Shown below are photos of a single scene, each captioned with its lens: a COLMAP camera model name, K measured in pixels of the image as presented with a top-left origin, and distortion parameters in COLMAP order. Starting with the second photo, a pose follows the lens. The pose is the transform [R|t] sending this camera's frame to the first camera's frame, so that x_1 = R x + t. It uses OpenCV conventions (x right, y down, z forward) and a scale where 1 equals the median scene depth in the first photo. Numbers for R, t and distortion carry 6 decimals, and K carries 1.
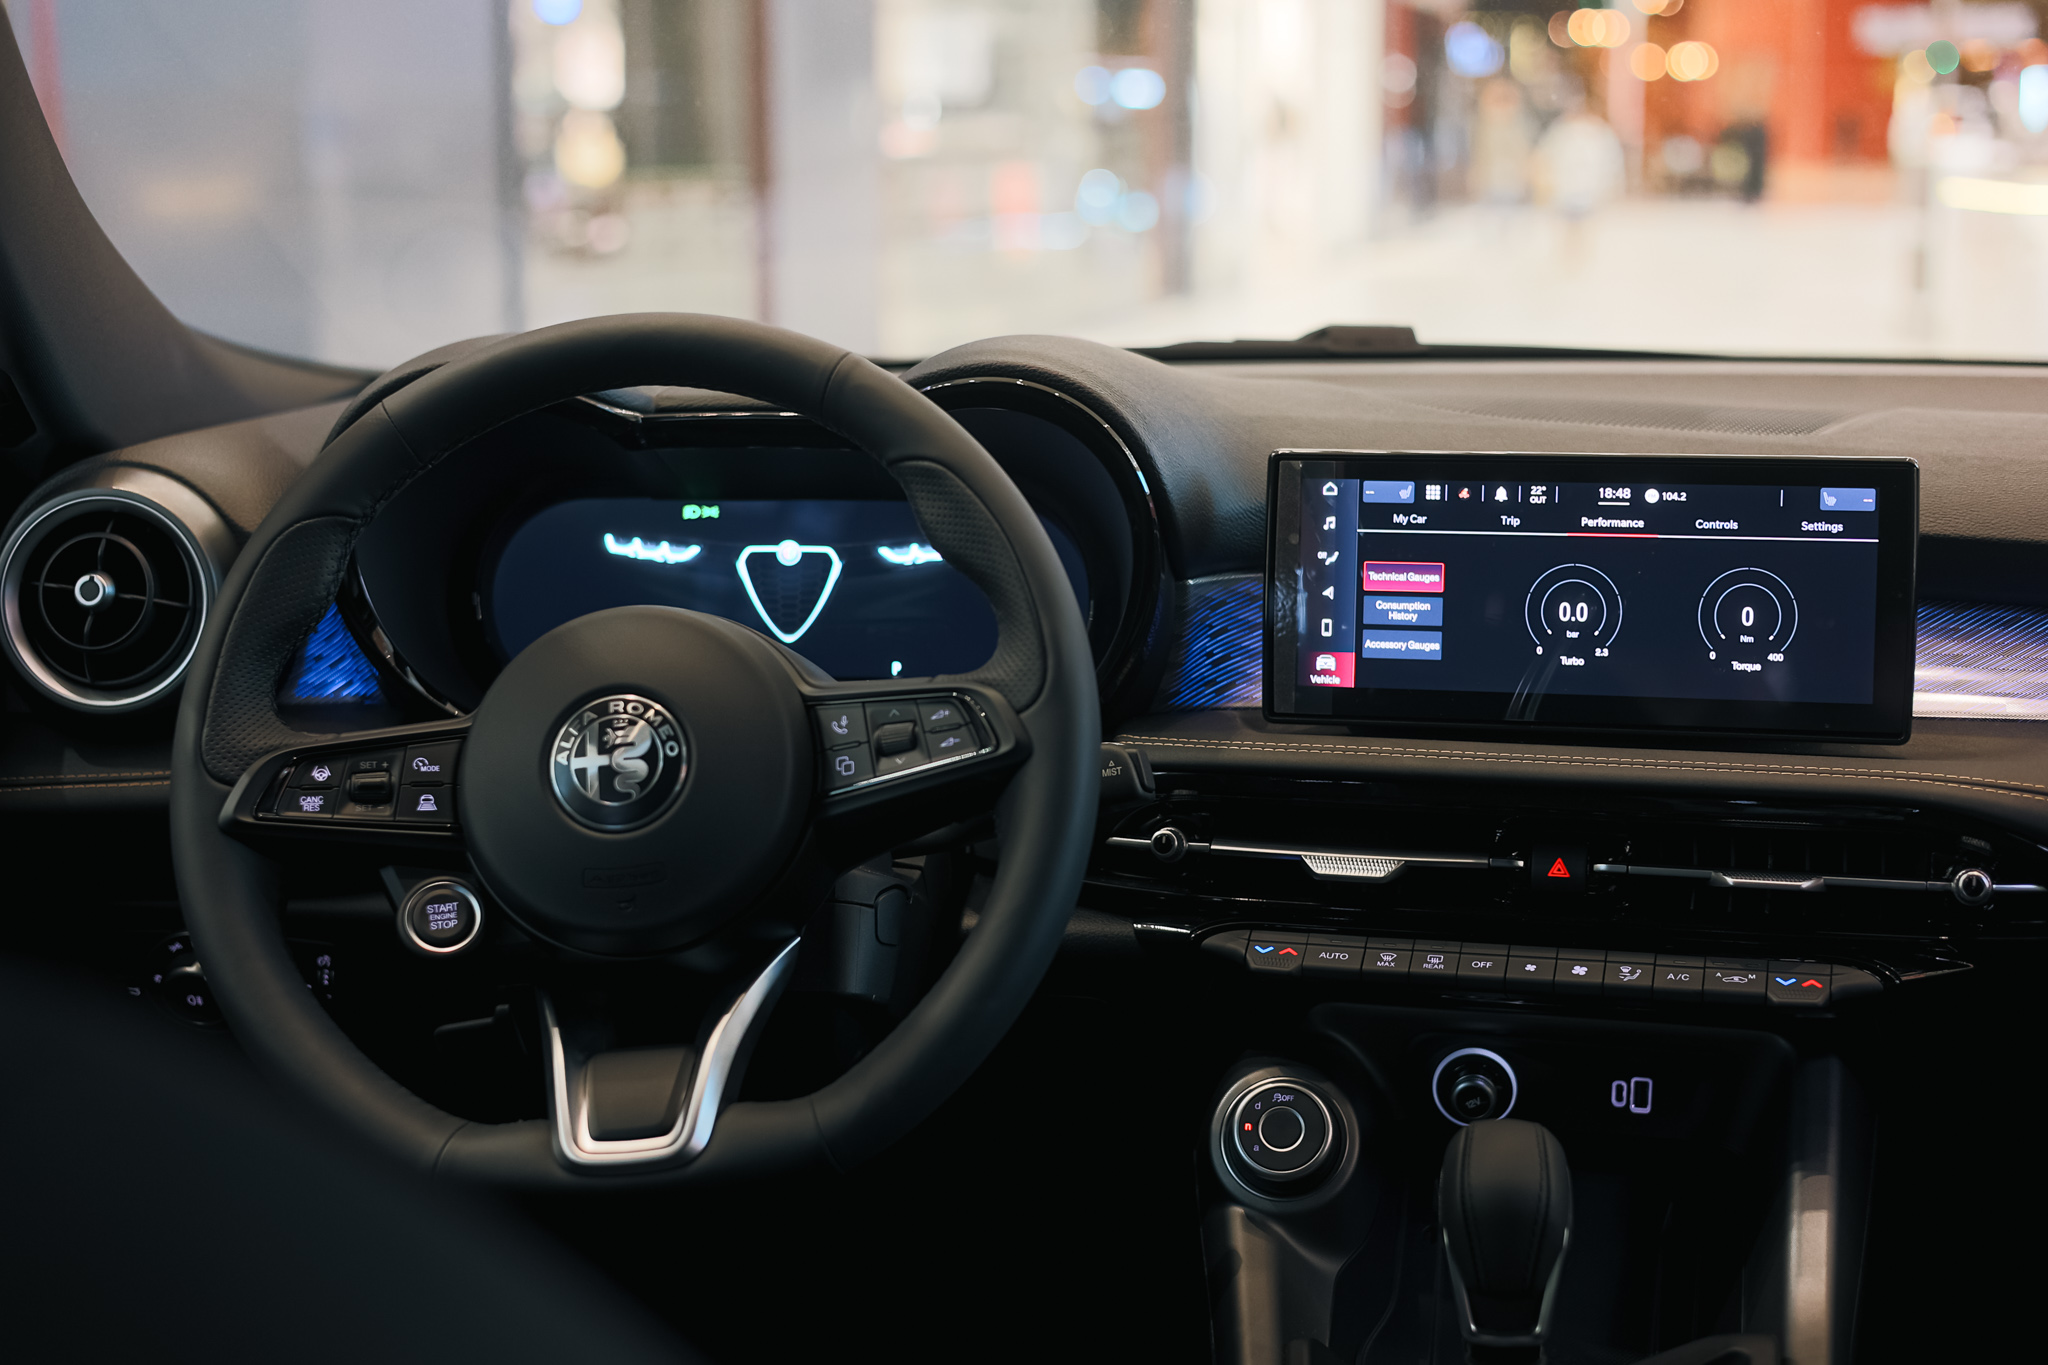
lens RADIAL K [[2900.1, 0, 1024.0], [0, 2900.1, 682.5], [0, 0, 1]] dist [0.029747, -0.010367]
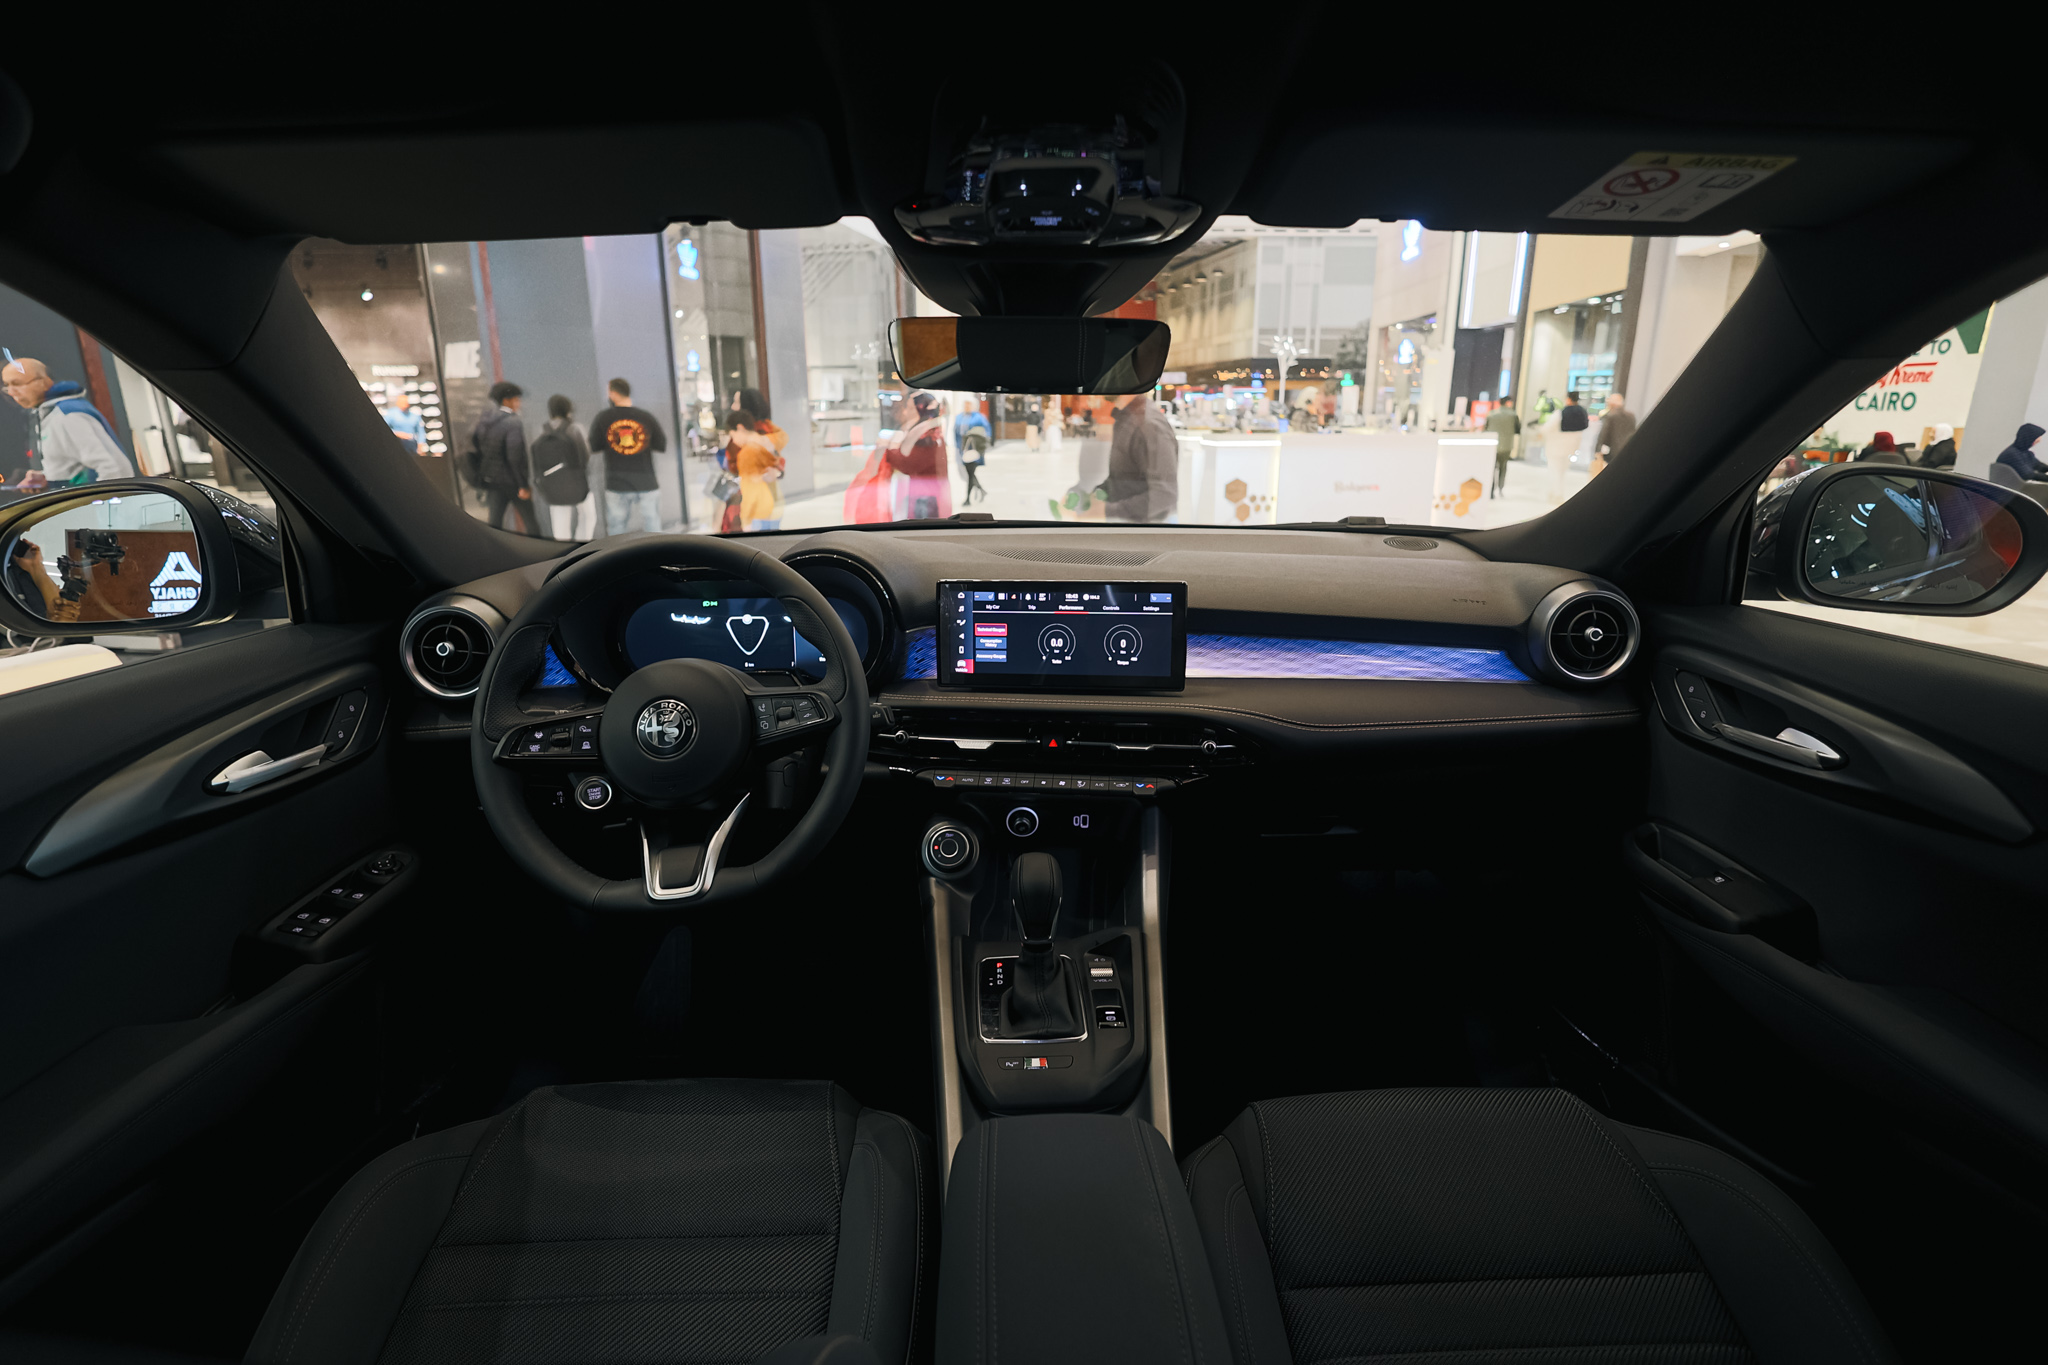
lens RADIAL K [[963.6, 0, 989.7], [0, 963.6, 682.3], [0, 0, 1]] dist [0.018789, -0.000095]
pose [[0.991582, -0.035687, 0.124466, 0.023494], [0.024943, 0.995910, 0.086836, -0.064773], [-0.127055, -0.083001, 0.988417, 0.164548]]
